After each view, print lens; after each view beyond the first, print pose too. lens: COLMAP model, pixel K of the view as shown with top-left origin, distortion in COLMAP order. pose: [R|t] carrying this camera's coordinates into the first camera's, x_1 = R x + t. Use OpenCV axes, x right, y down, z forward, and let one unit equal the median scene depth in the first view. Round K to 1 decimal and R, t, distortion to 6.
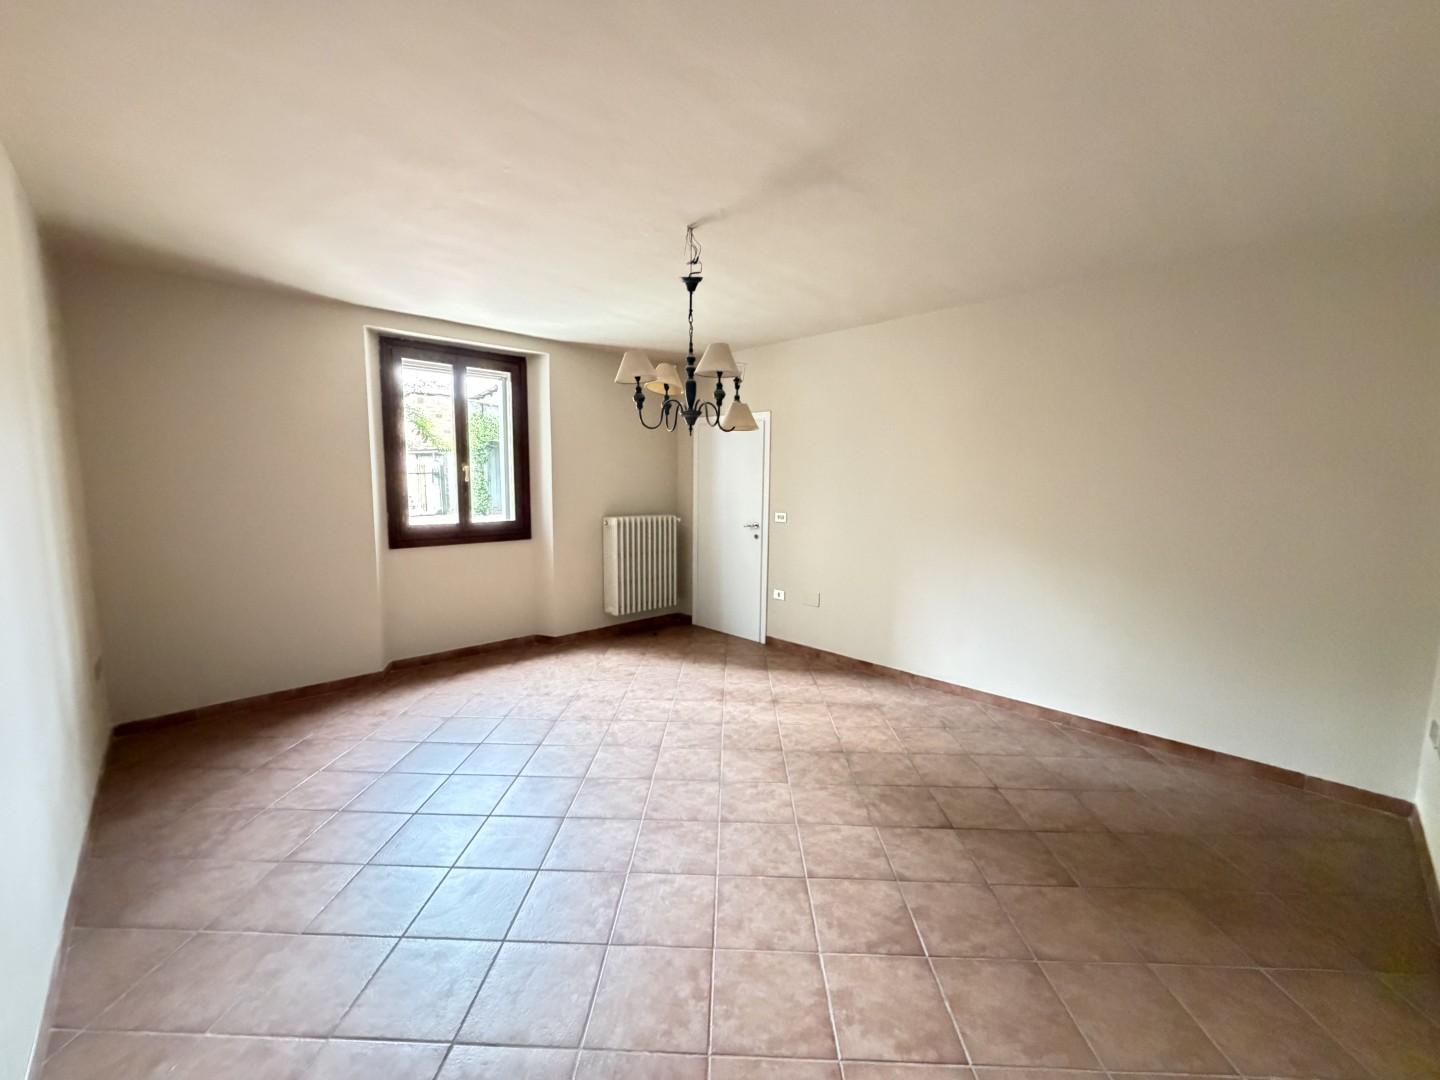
lens RADIAL K [[572.2, 0, 719.4], [0, 572.2, 536.6], [0, 0, 1]] dist [-0.000022, -0.000262]
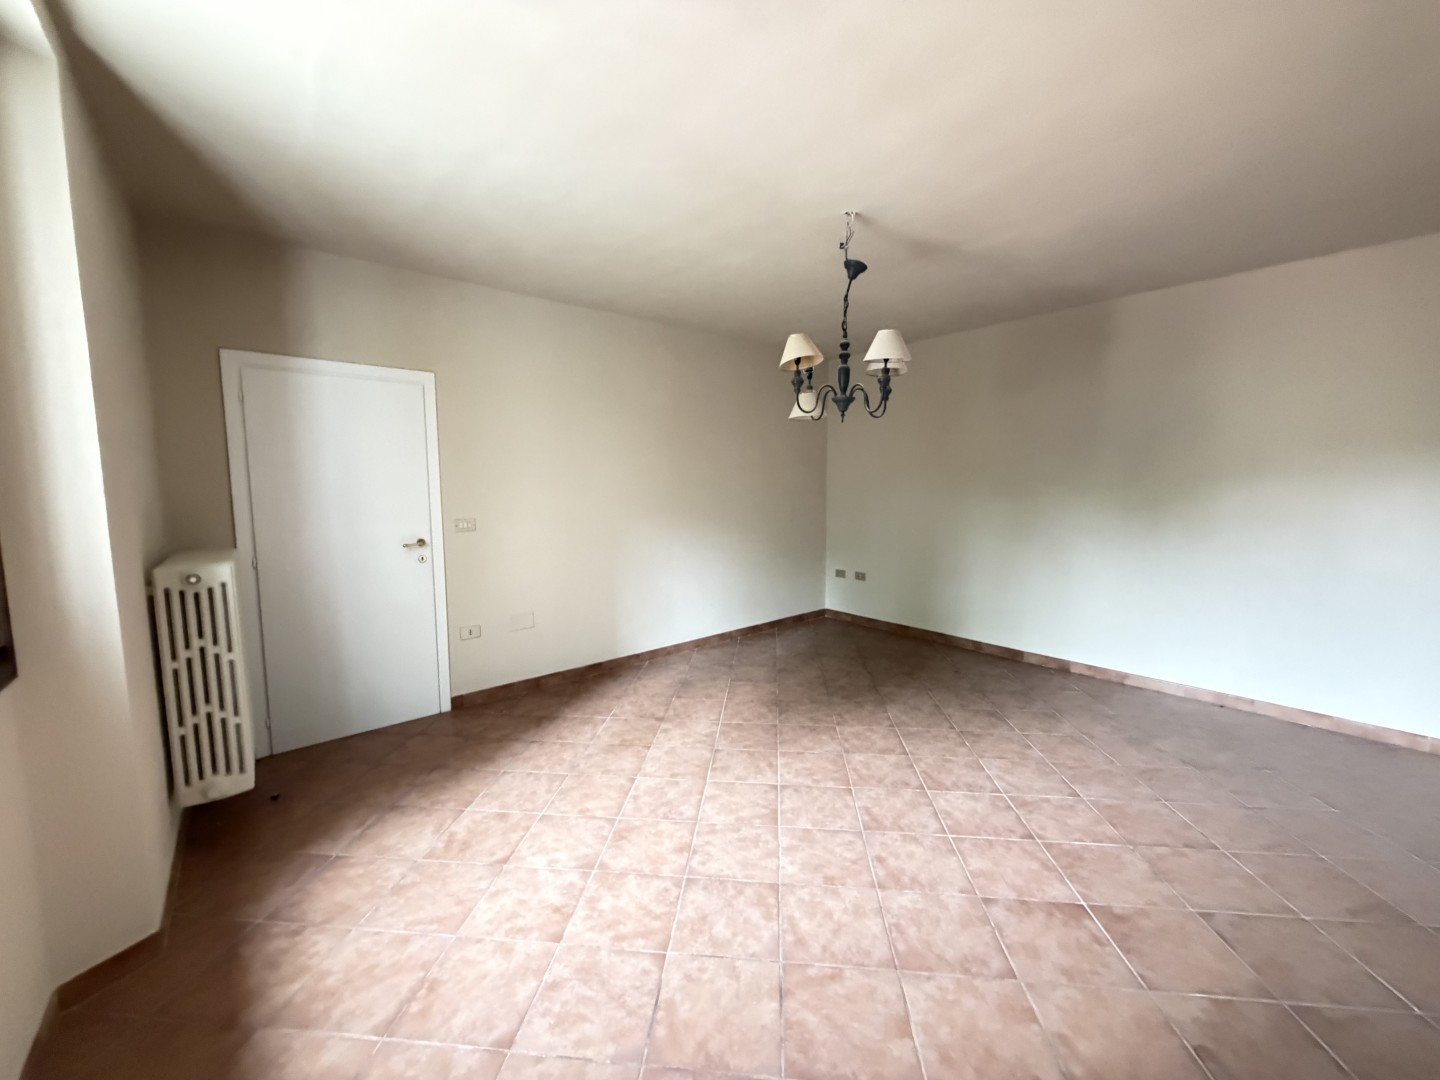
lens RADIAL K [[572.2, 0, 708.7], [0, 572.2, 543.4], [0, 0, 1]] dist [-0.000022, -0.000262]
pose [[0.083398, -0.117814, 0.989528, -0.775260], [0.109148, 0.988092, 0.108444, -0.074827], [-0.990521, 0.098961, 0.095264, 0.839036]]
